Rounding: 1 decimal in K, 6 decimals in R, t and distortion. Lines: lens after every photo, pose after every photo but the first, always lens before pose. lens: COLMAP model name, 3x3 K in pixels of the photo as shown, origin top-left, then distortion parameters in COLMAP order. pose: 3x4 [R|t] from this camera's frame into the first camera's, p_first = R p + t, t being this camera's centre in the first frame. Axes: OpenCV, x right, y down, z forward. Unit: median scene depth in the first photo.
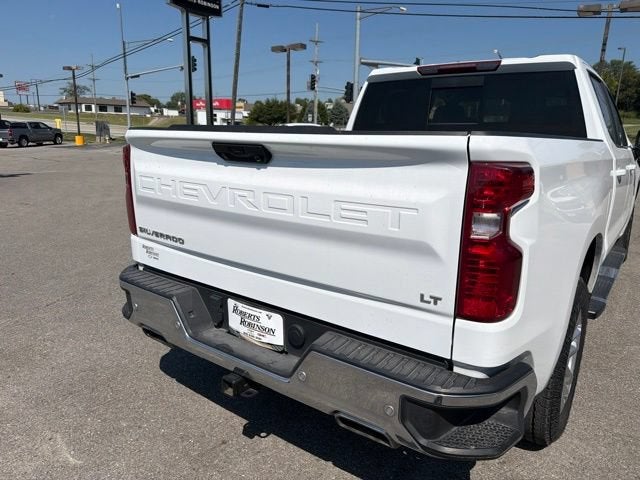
lens RADIAL K [[456.8, 0, 322.4], [0, 456.8, 237.0], [0, 0, 1]] dist [0.058245, -0.076261]
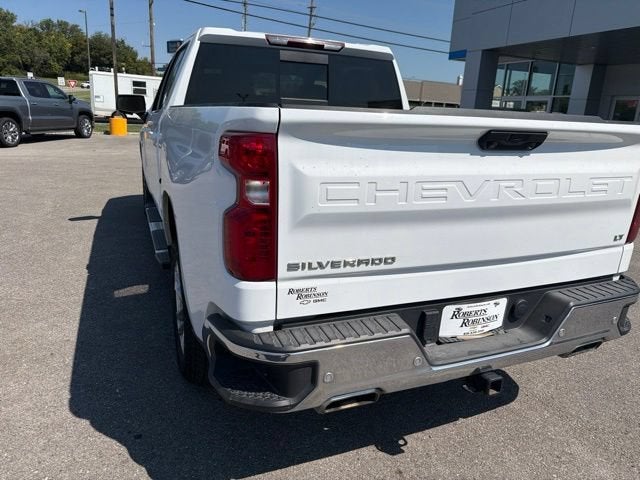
lens RADIAL K [[457.7, 0, 322.2], [0, 457.7, 242.3], [0, 0, 1]] dist [0.053207, -0.074860]
pose [[0.506032, -0.230428, 0.831164, -0.869988], [0.156410, 0.972191, 0.174300, -0.150238], [-0.848214, 0.041801, 0.528001, 0.608416]]
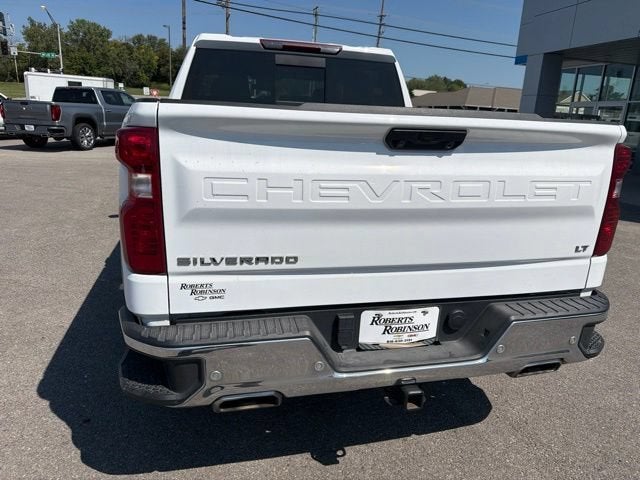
lens RADIAL K [[456.8, 0, 322.4], [0, 456.8, 237.0], [0, 0, 1]] dist [0.058245, -0.076261]
pose [[0.627813, -0.188333, 0.755236, -0.728740], [0.140443, 0.981770, 0.128076, -0.101756], [-0.765589, 0.025660, 0.642818, 0.425387]]
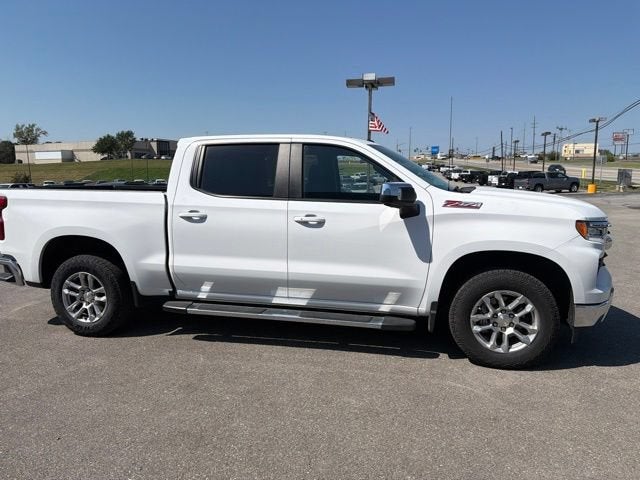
lens RADIAL K [[456.8, 0, 322.4], [0, 456.8, 237.0], [0, 0, 1]] dist [0.058245, -0.076261]
pose [[0.399787, 0.102990, -0.910804, 2.638572], [-0.194280, 0.980612, 0.025606, -0.238033], [0.895782, 0.166714, 0.412045, 1.006610]]
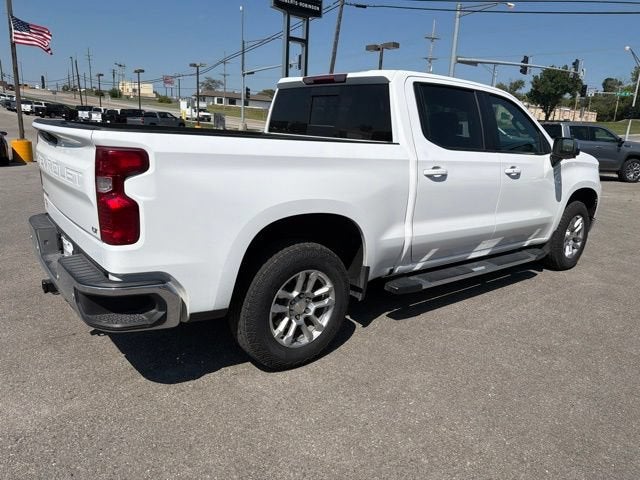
lens RADIAL K [[458.1, 0, 322.5], [0, 458.1, 233.7], [0, 0, 1]] dist [0.055589, -0.078257]
pose [[0.967423, 0.091044, -0.236227, 0.833489], [-0.090971, 0.995790, 0.011233, 0.033543], [0.236255, 0.010623, 0.971633, -0.239753]]
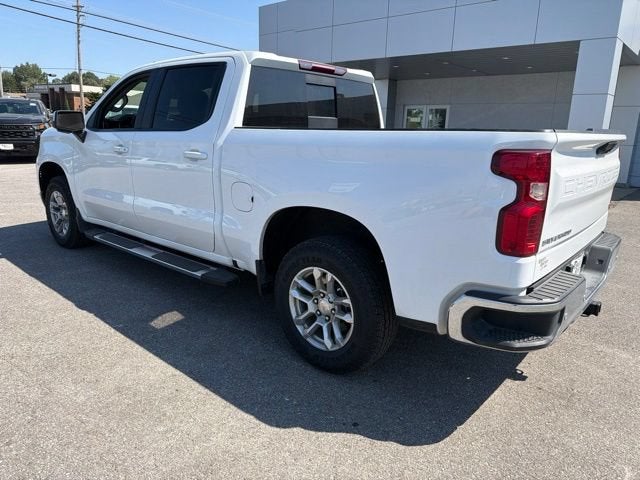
lens RADIAL K [[456.8, 0, 322.4], [0, 456.8, 237.0], [0, 0, 1]] dist [0.058245, -0.076261]
pose [[0.068900, -0.250006, 0.965790, -1.258687], [0.197978, 0.952263, 0.232380, -0.314983], [-0.977782, 0.175194, 0.115106, 1.281507]]
